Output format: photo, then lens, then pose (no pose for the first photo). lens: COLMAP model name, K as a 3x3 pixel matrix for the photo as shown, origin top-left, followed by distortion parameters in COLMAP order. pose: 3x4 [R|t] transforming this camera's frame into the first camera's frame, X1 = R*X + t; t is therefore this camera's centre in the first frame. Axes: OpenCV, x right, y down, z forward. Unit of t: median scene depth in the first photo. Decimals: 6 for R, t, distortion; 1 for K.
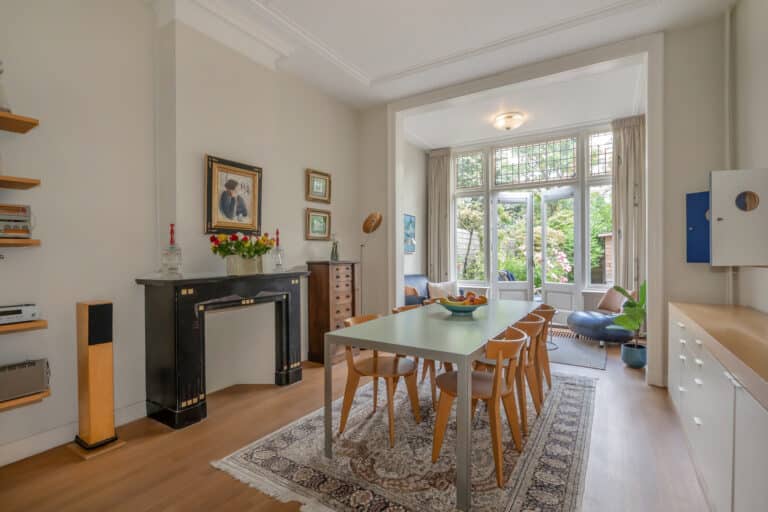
lens RADIAL K [[366.4, 0, 381.7], [0, 366.4, 260.7], [0, 0, 1]] dist [-0.002315, 0.000005]
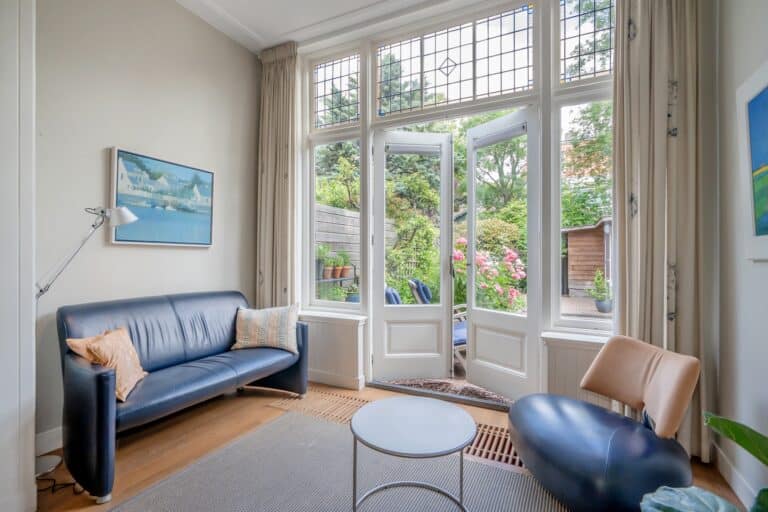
lens RADIAL K [[356.2, 0, 384.0], [0, 356.2, 256.0], [0, 0, 1]] dist [-0.003719, -0.000394]
pose [[0.995753, 0.008073, 0.091715, 0.342888], [-0.007389, 0.999942, -0.007792, -0.010679], [-0.091773, 0.007081, 0.995755, 0.641961]]
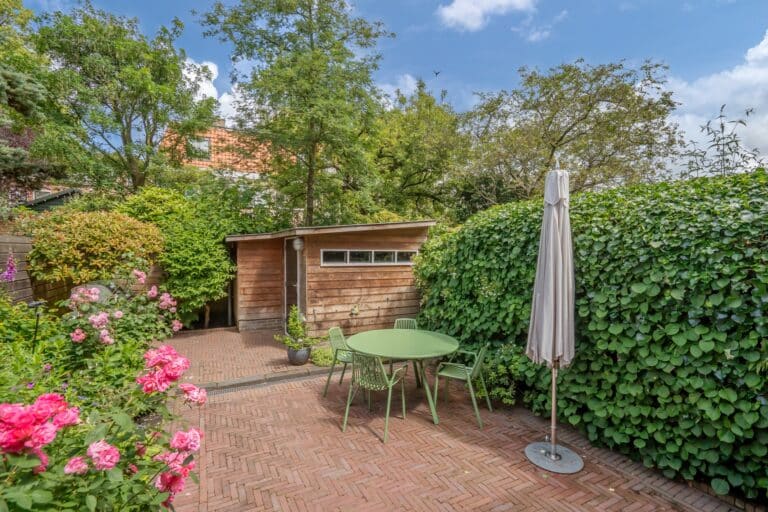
lens RADIAL K [[366.4, 0, 381.7], [0, 366.4, 260.7], [0, 0, 1]] dist [-0.002315, 0.000005]
pose [[0.528751, -0.011281, 0.848702, 0.600415], [-0.004614, 0.999859, 0.016165, -0.111008], [-0.848765, -0.012463, 0.528624, 1.228026]]
